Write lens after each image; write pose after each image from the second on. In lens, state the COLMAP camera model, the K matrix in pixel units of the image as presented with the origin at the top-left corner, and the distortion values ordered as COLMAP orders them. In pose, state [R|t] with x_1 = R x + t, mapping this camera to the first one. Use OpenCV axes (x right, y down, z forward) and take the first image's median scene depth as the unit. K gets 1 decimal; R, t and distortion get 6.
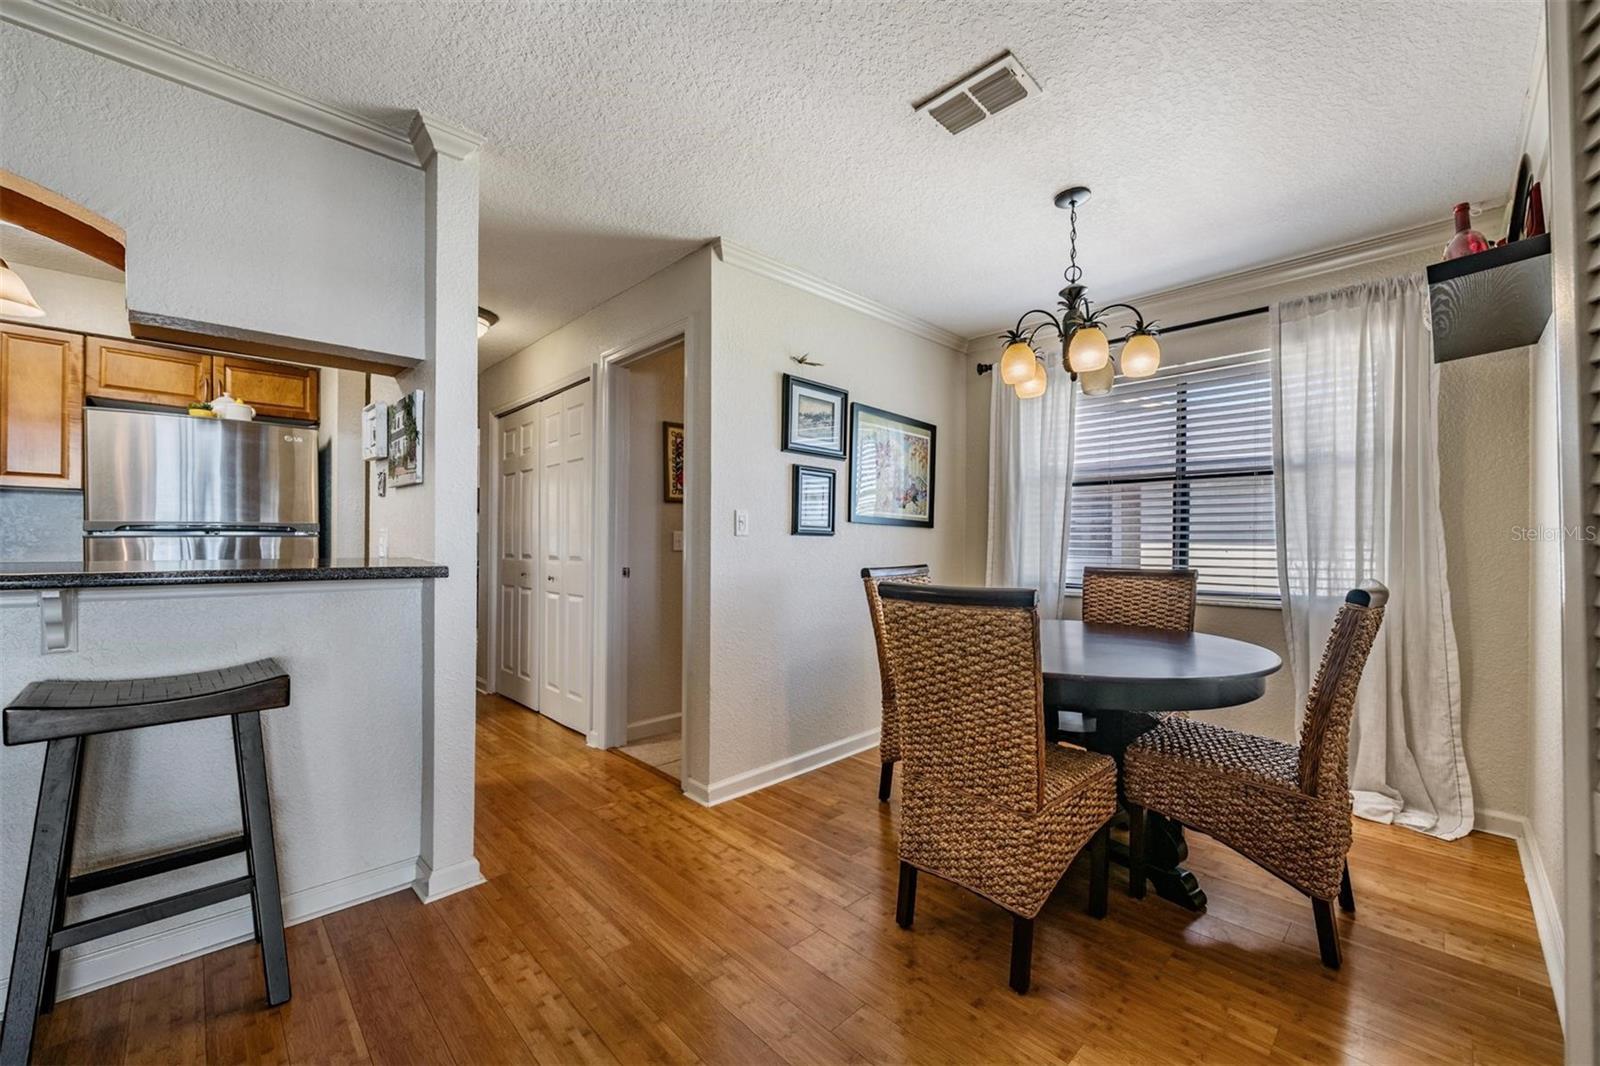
lens RADIAL K [[623.6, 0, 793.6], [0, 623.6, 547.8], [0, 0, 1]] dist [-0.005751, -0.000318]
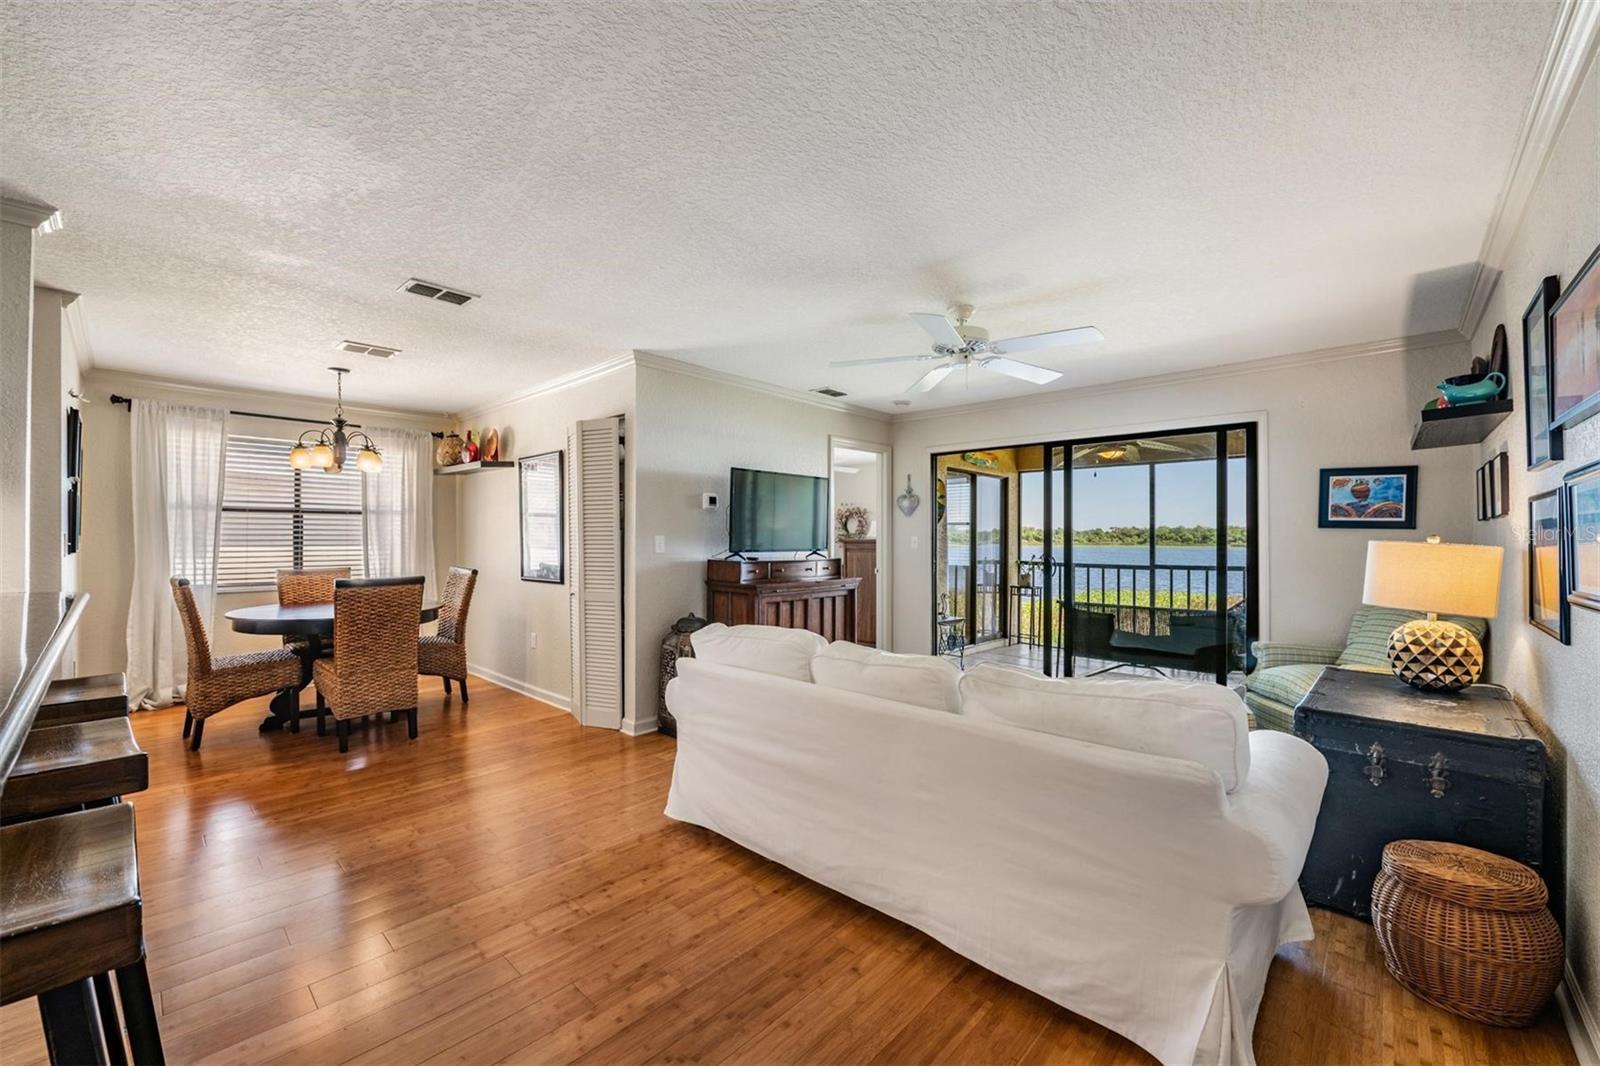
lens RADIAL K [[629.5, 0, 800.0], [0, 629.5, 533.0], [0, 0, 1]] dist [-0.005777, -0.000454]
pose [[-0.058902, 0.005531, 0.998248, -1.271113], [0.006822, 0.999964, -0.005138, -0.047296], [-0.998240, 0.006508, -0.058937, -0.225977]]
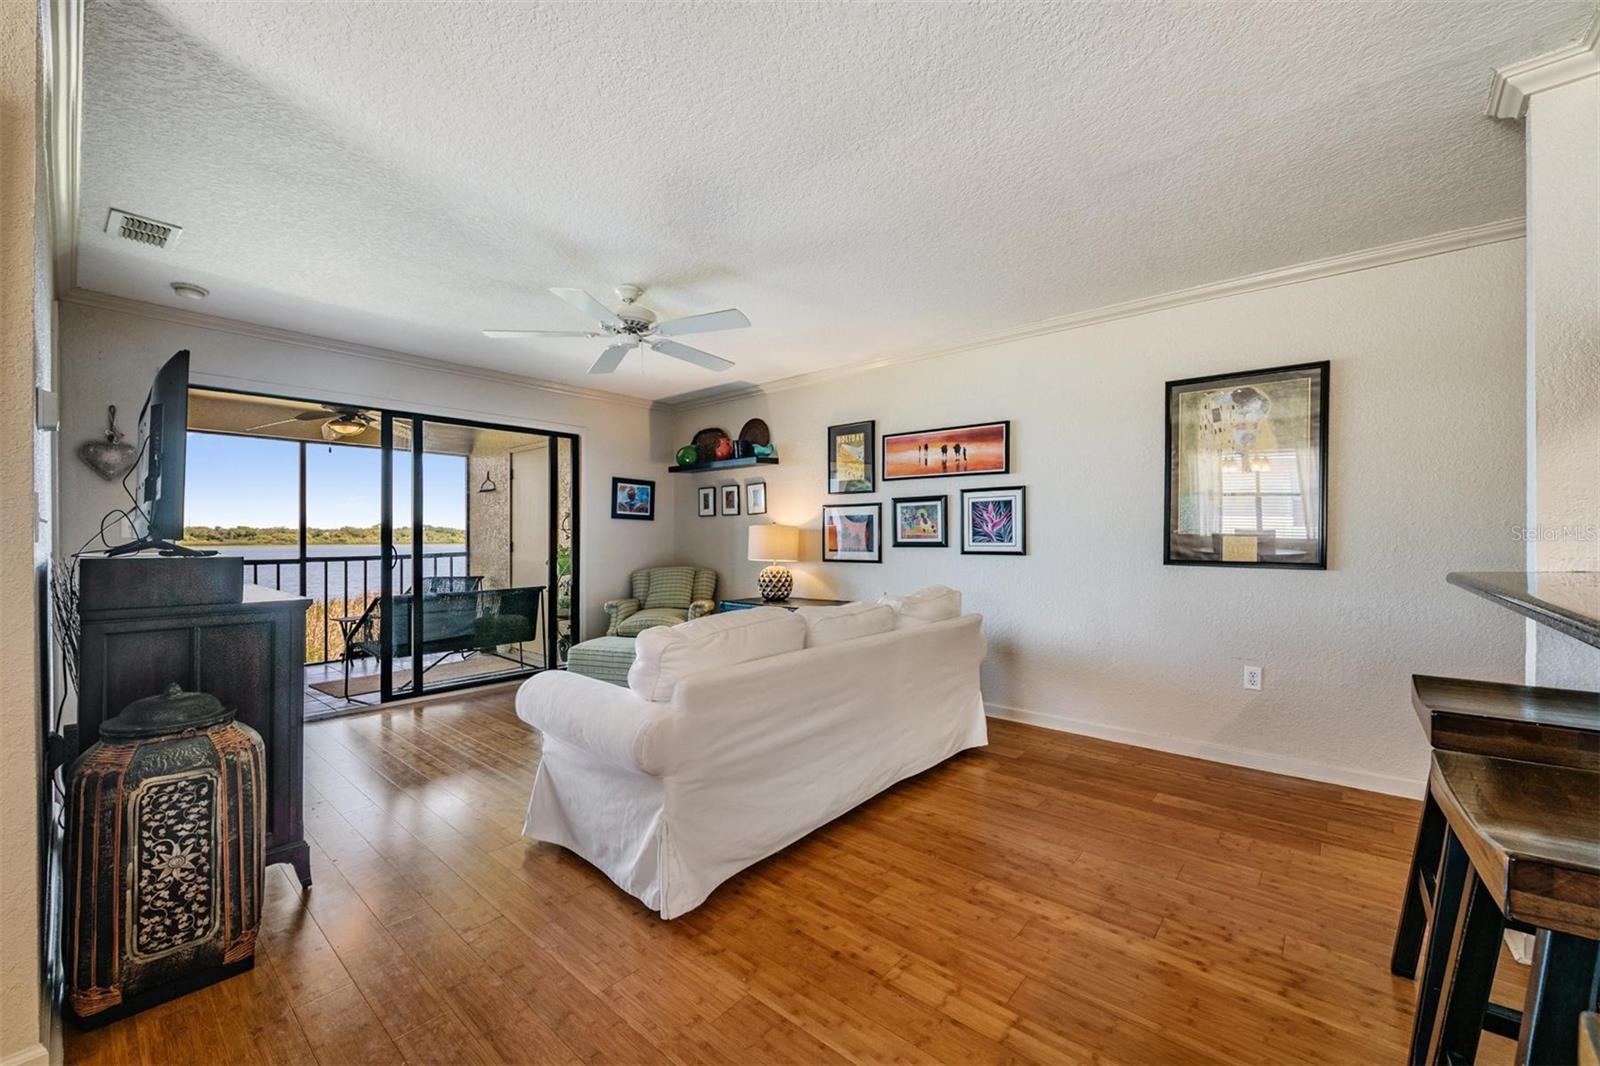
lens RADIAL K [[629.5, 0, 800.0], [0, 629.5, 533.0], [0, 0, 1]] dist [-0.005777, -0.000454]
pose [[-0.995981, -0.000680, -0.089557, -0.327361], [-0.001026, 0.999992, 0.003815, -0.018294], [0.089554, 0.003892, -0.995974, 0.607734]]
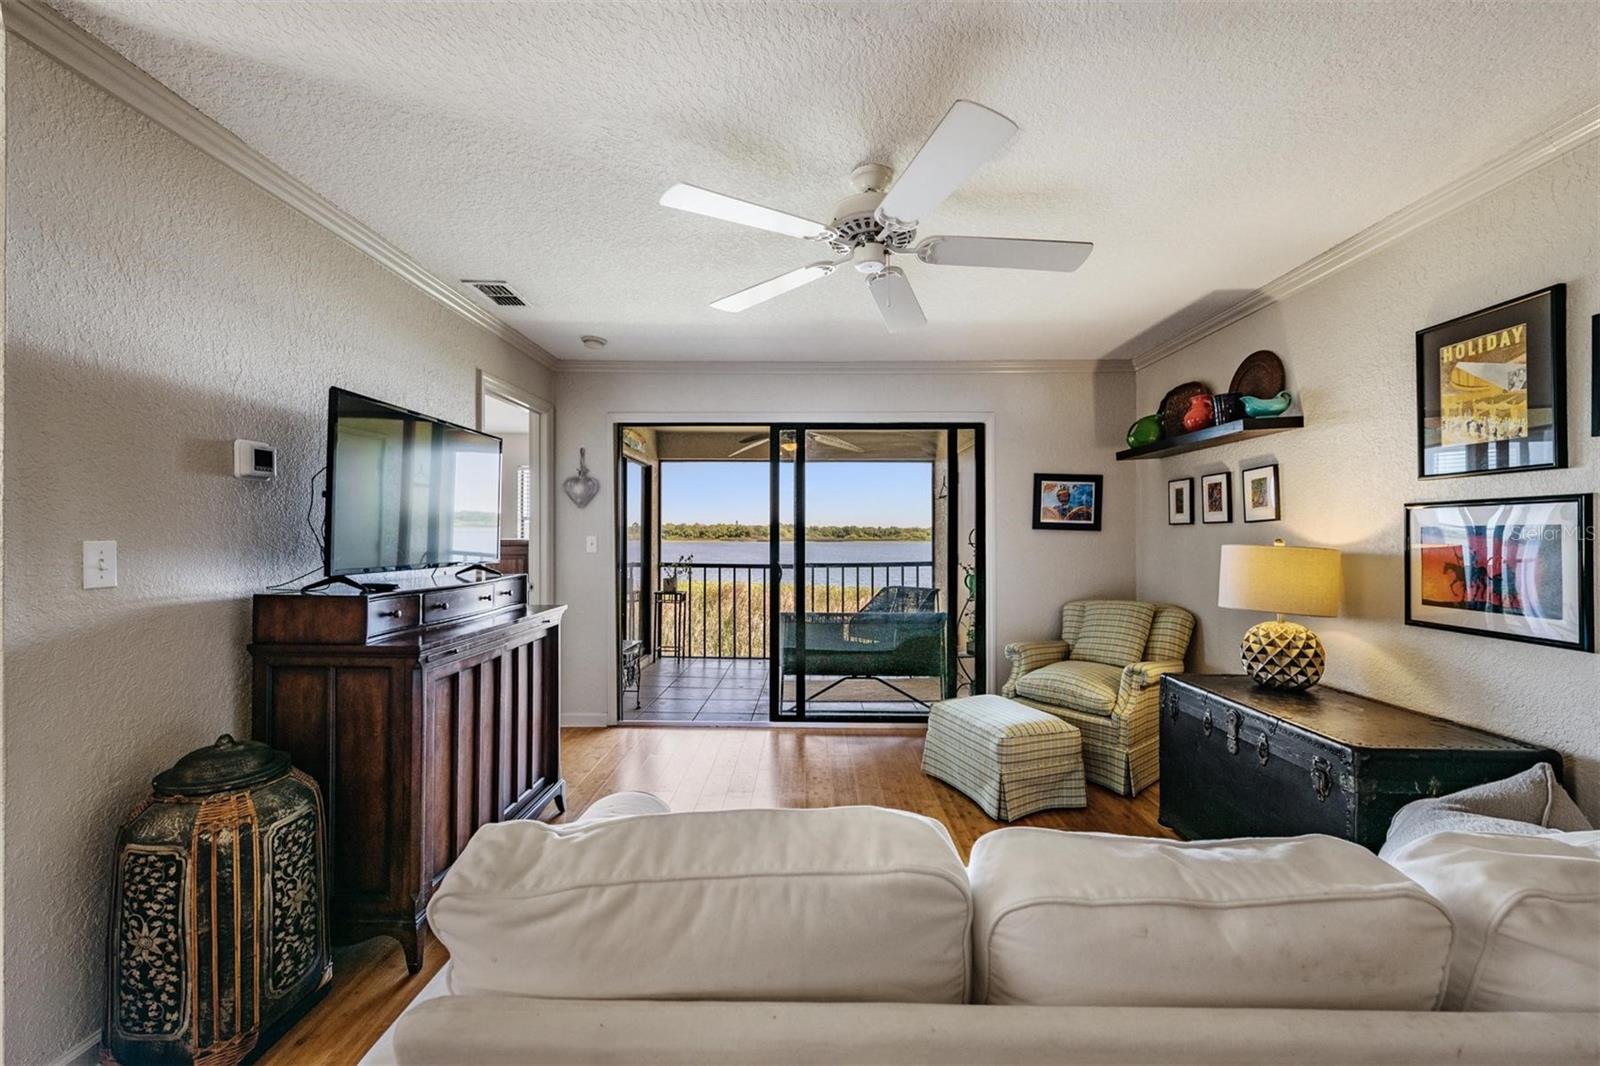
lens RADIAL K [[624.8, 0, 798.1], [0, 624.8, 531.1], [0, 0, 1]] dist [-0.000243, -0.000057]
pose [[-0.709569, 0.000553, 0.704636, -0.564923], [0.003140, 0.999992, 0.002377, -0.058479], [-0.704629, 0.003899, -0.709565, -0.019610]]
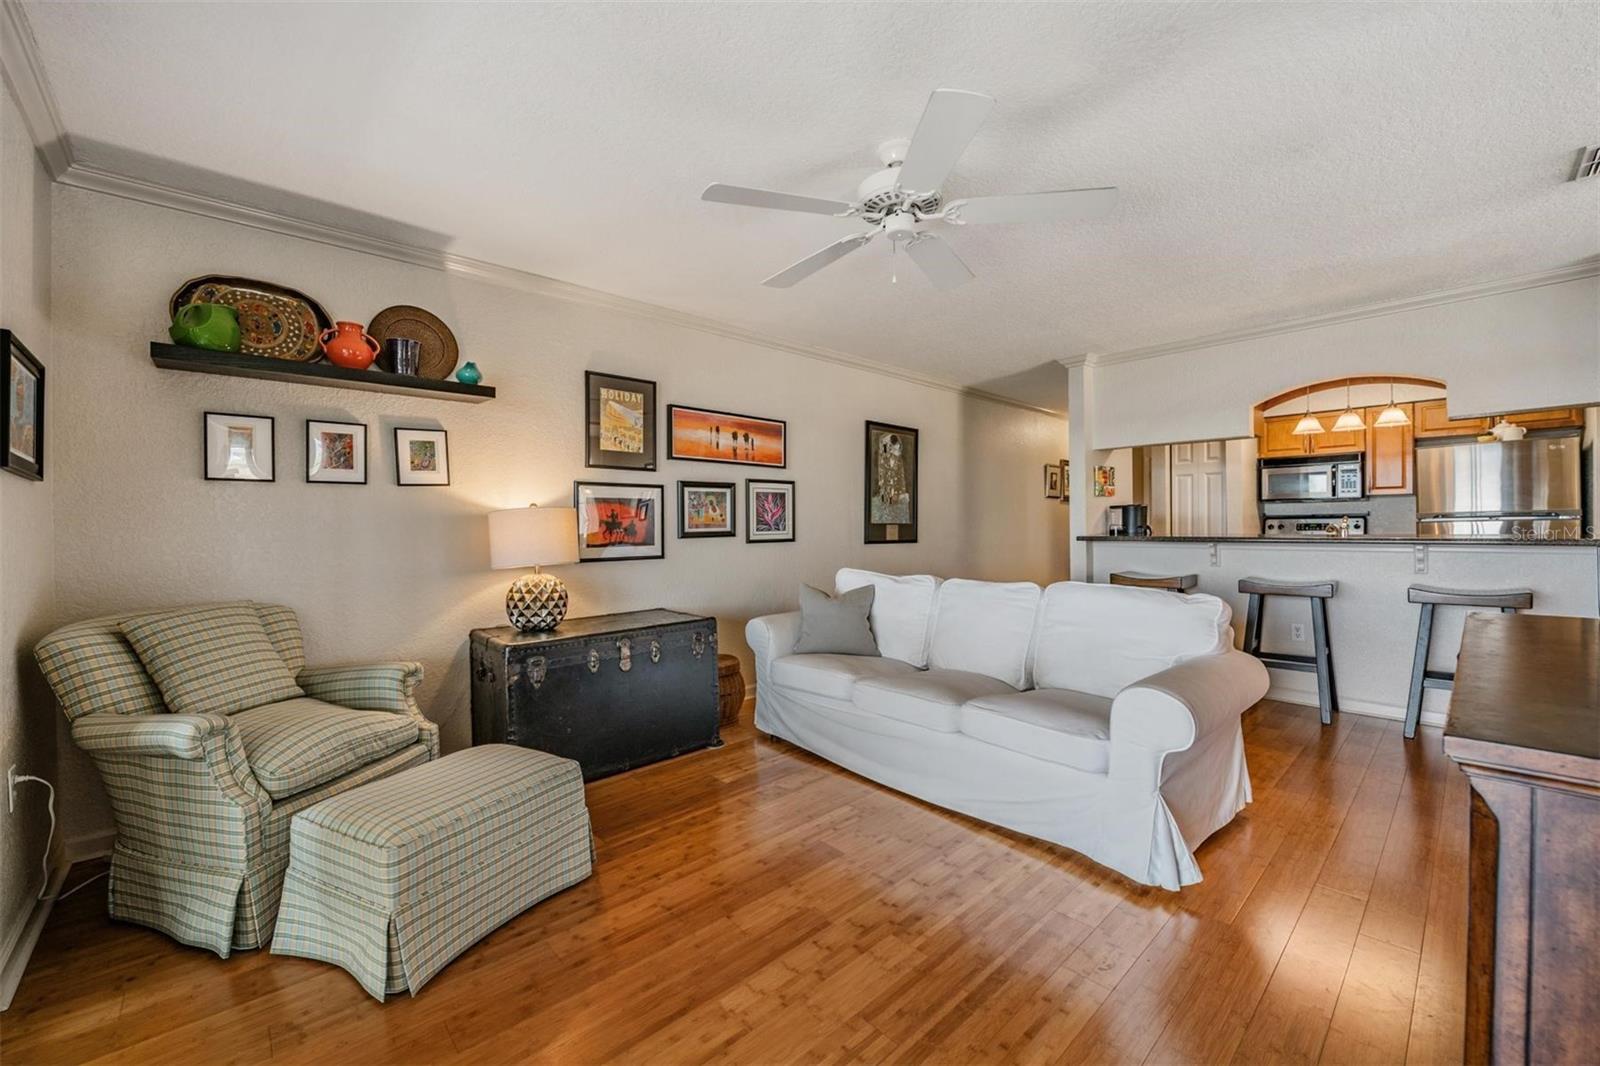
lens RADIAL K [[629.5, 0, 800.0], [0, 629.5, 533.0], [0, 0, 1]] dist [-0.005777, -0.000454]
pose [[-0.026509, 0.009145, -0.999607, 0.662887], [-0.000864, 0.999958, 0.009171, -0.000705], [0.999648, 0.001107, -0.026500, -0.689280]]
